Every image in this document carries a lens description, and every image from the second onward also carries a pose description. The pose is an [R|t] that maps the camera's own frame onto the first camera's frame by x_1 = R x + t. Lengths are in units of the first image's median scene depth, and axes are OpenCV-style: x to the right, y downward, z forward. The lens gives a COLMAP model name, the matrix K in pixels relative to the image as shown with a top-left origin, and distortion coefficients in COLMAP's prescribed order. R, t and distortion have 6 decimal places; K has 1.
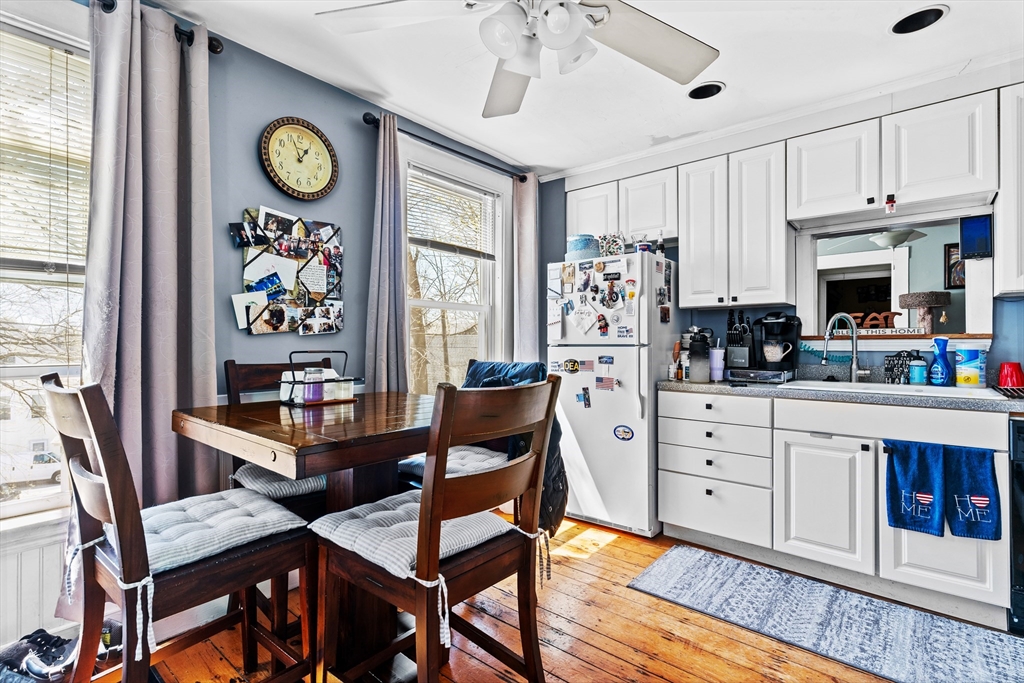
lens RADIAL K [[487.9, 0, 511.0], [0, 487.9, 340.9], [0, 0, 1]] dist [0.001952, 0.000164]
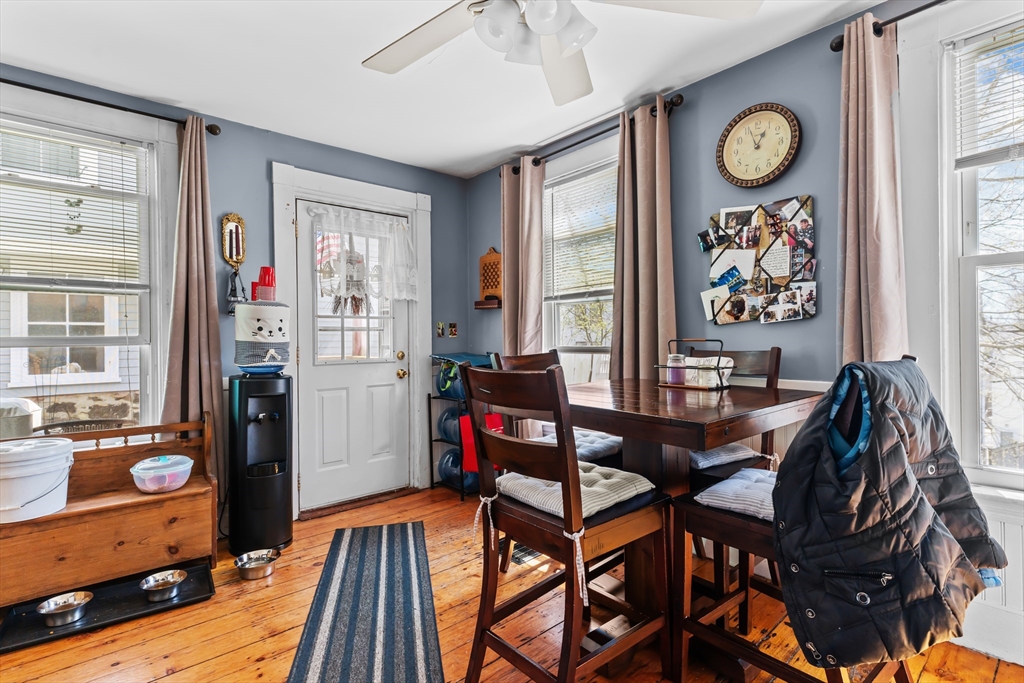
lens RADIAL K [[487.9, 0, 511.5], [0, 487.9, 340.3], [0, 0, 1]] dist [0.001952, 0.000164]
pose [[-0.165830, 0.003052, -0.986150, 0.630914], [0.011394, 0.999934, 0.001179, 0.015373], [0.986089, -0.011040, -0.165854, 0.671625]]
